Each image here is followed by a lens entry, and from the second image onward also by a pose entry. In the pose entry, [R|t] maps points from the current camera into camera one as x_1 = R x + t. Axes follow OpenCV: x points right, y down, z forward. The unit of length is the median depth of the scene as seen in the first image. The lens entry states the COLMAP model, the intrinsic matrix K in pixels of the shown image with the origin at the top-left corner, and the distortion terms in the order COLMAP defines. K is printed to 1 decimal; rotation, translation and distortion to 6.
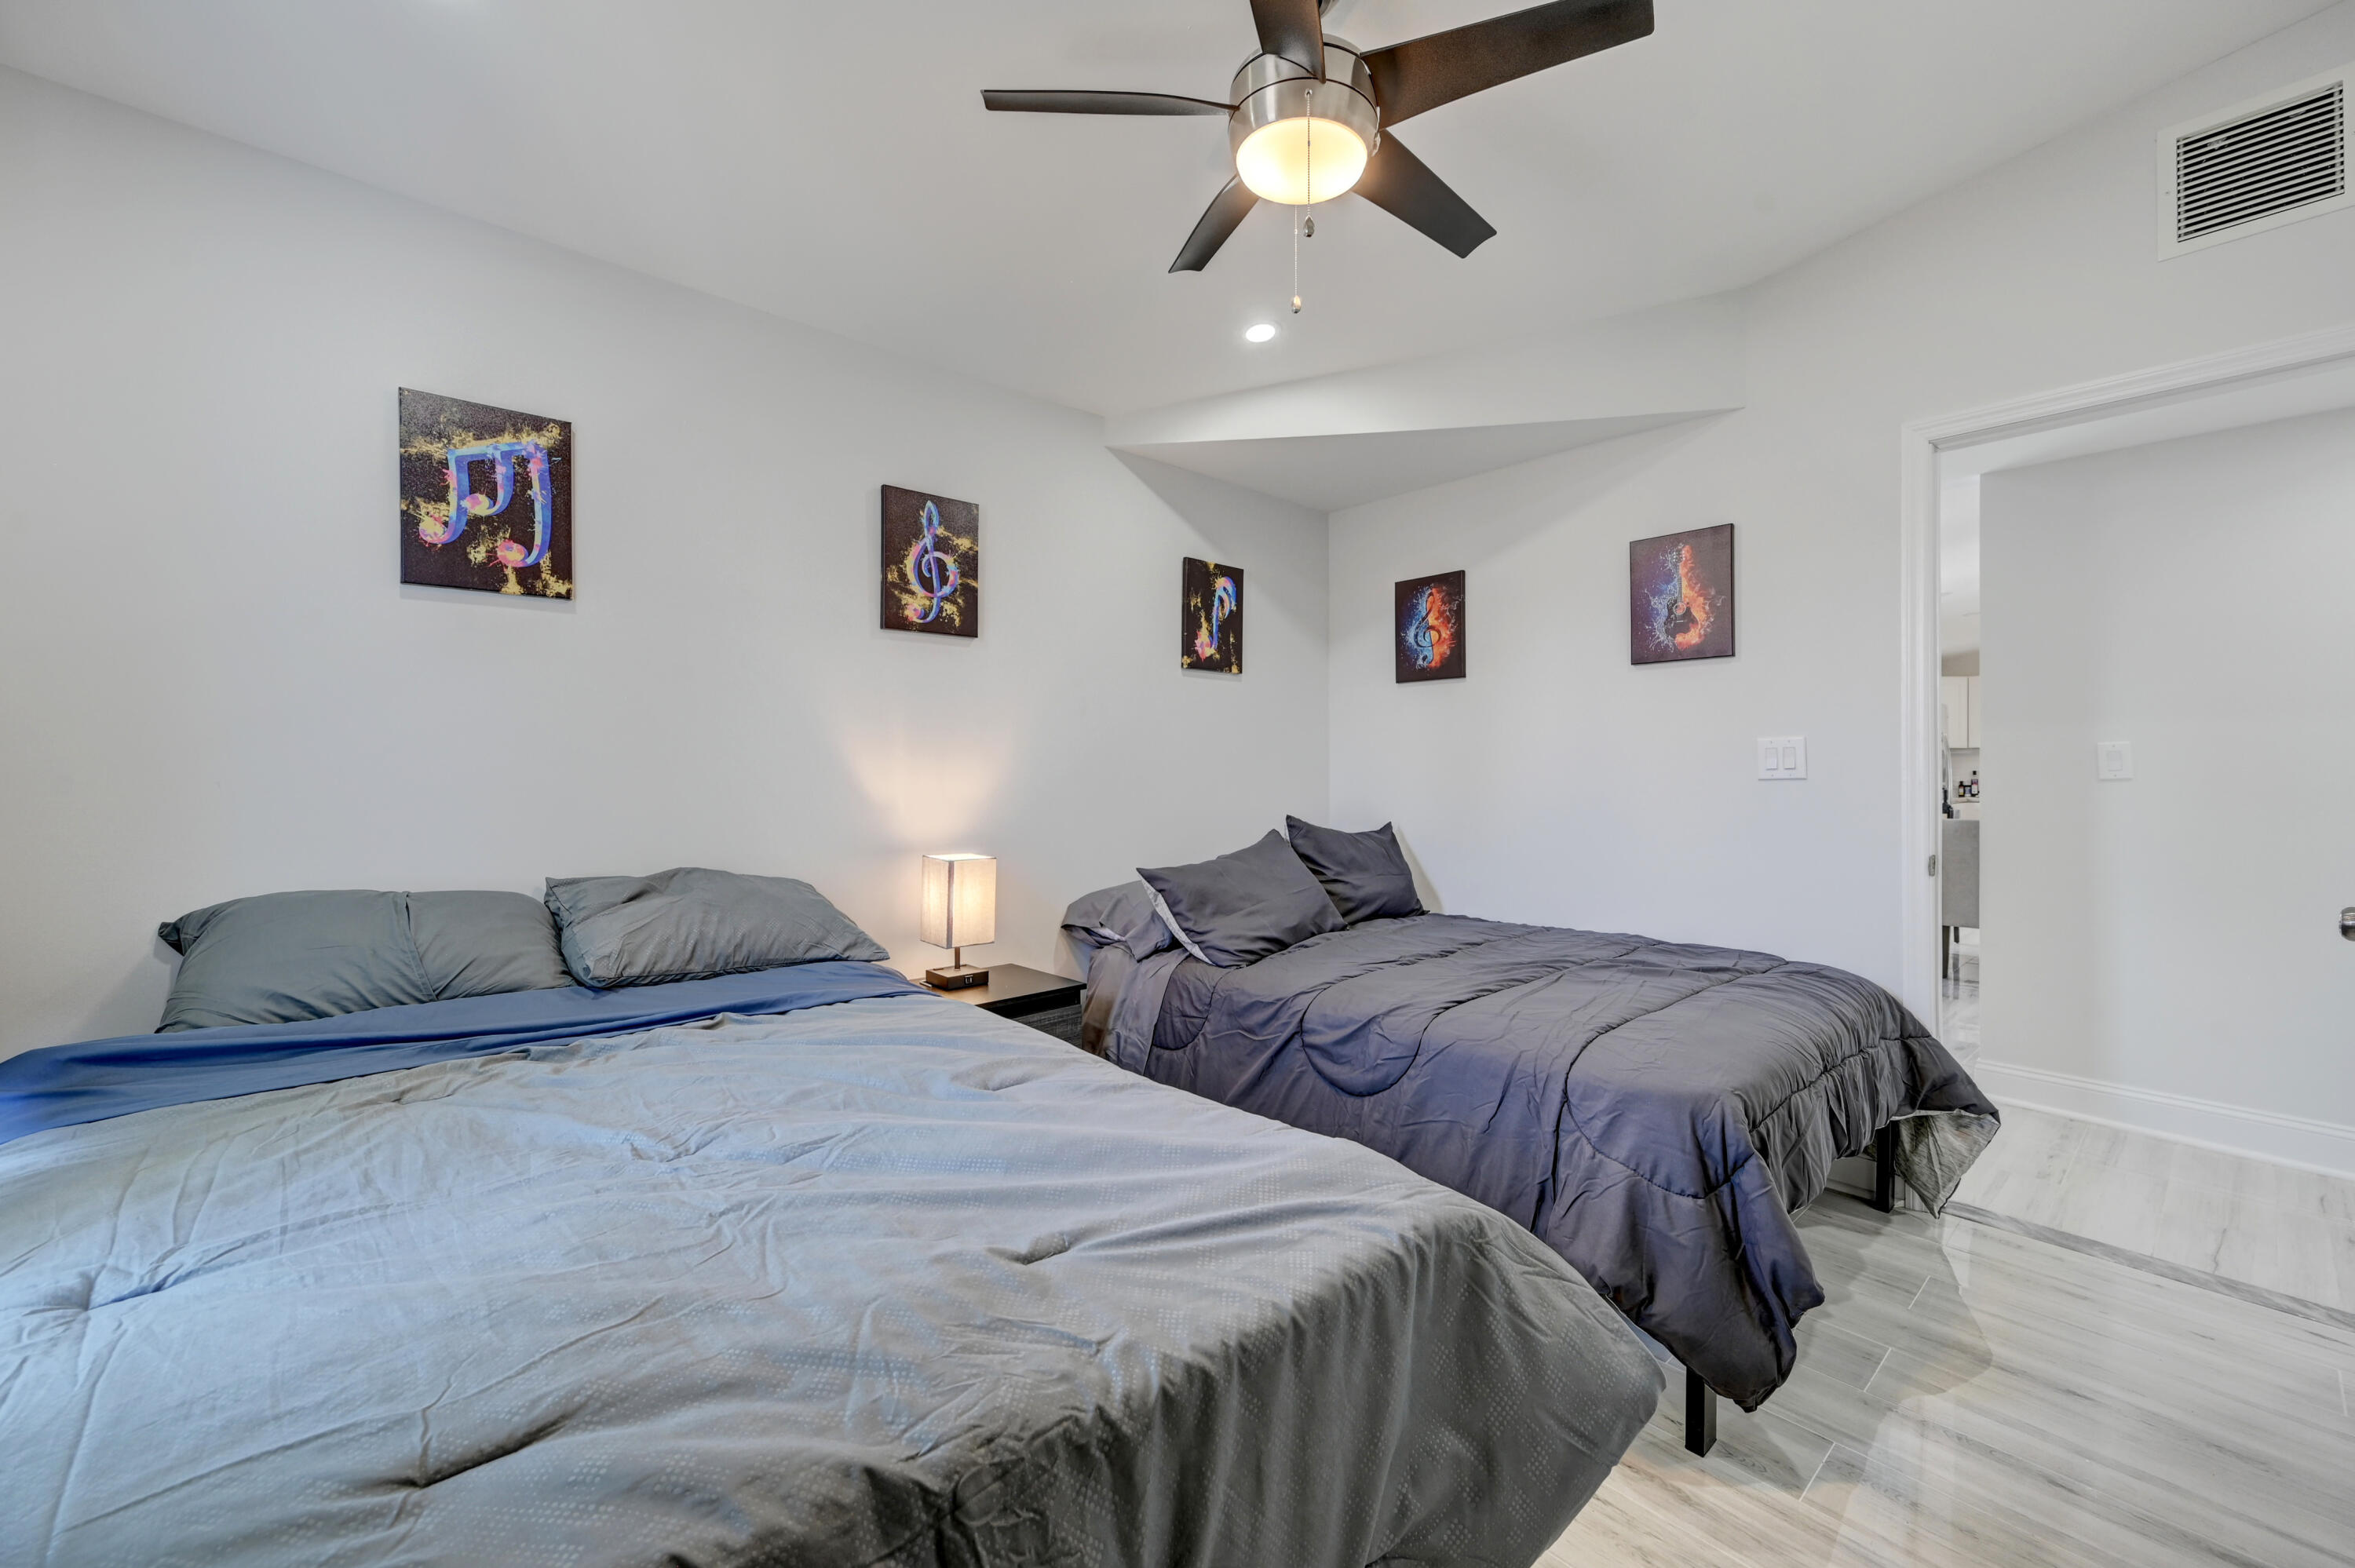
lens RADIAL K [[954.1, 0, 1221.3], [0, 954.1, 774.6], [0, 0, 1]] dist [-0.000552, 0.000066]
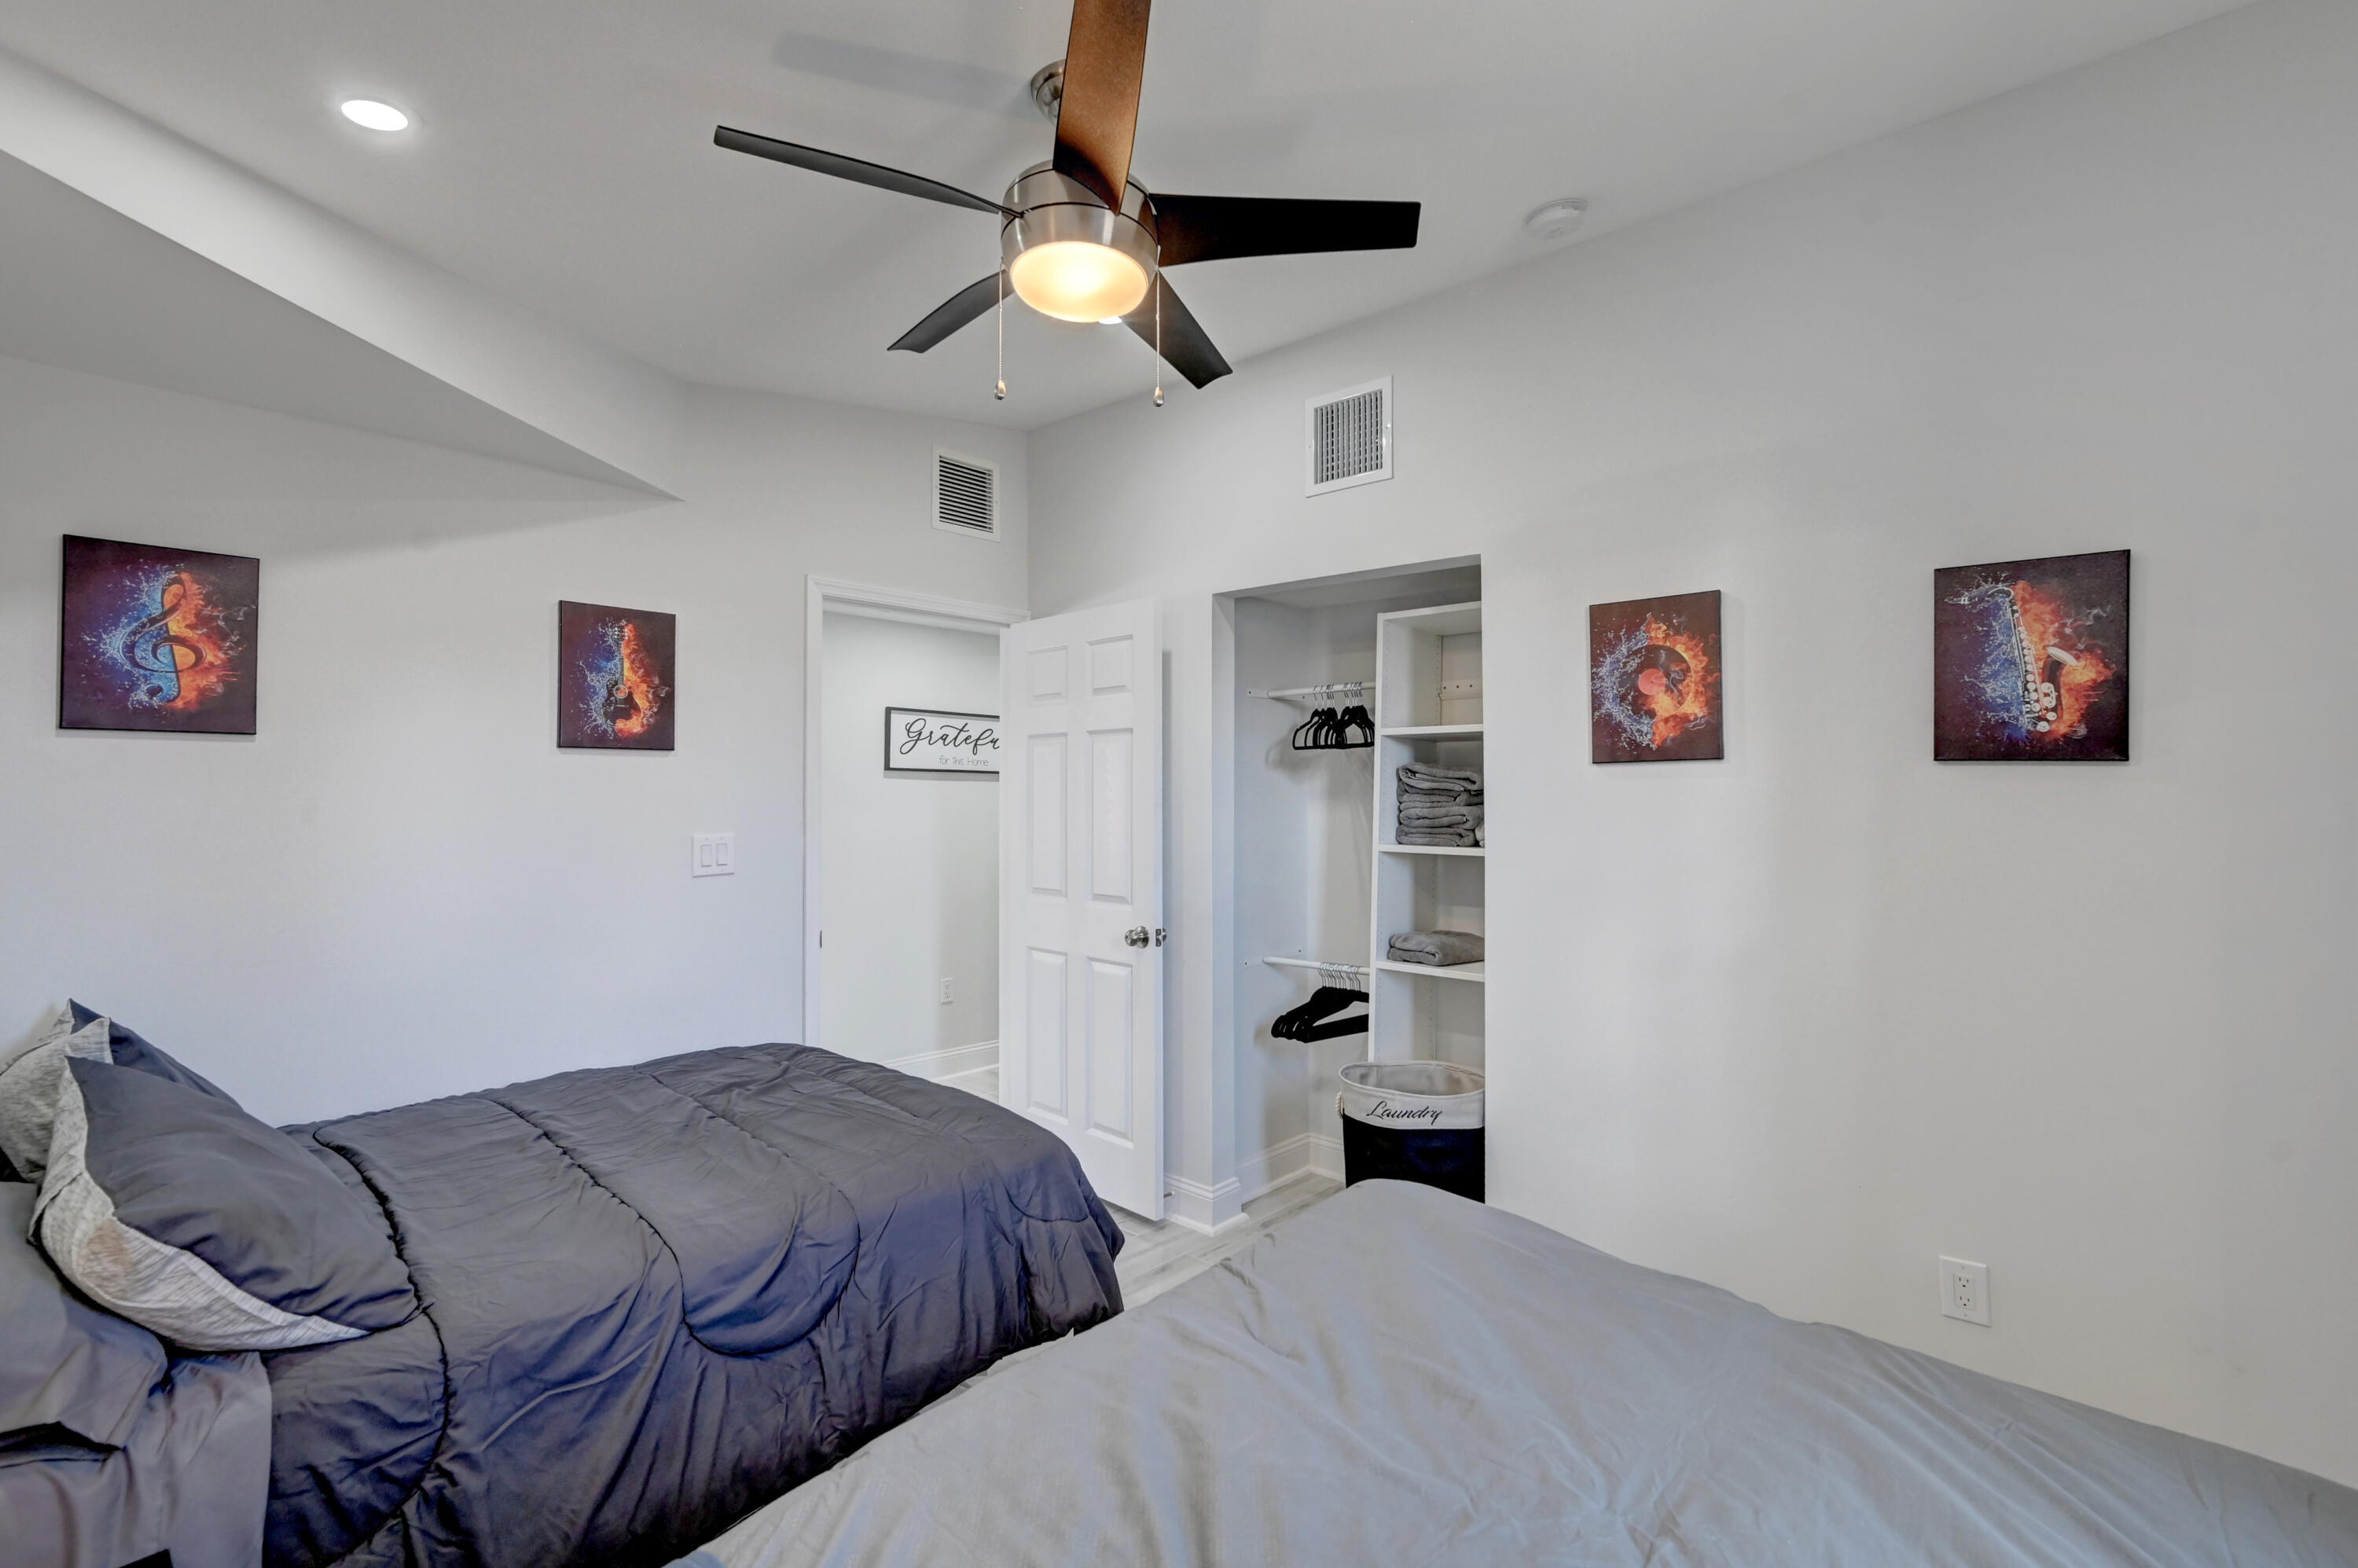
lens RADIAL K [[996.8, 0, 1179.0], [0, 996.8, 784.0], [0, 0, 1]] dist [-0.000920, 0.000158]
pose [[-0.068439, 0.017660, 0.997499, -0.493783], [-0.001089, 0.999841, -0.017776, -0.070437], [-0.997655, -0.002303, -0.068408, 0.536903]]
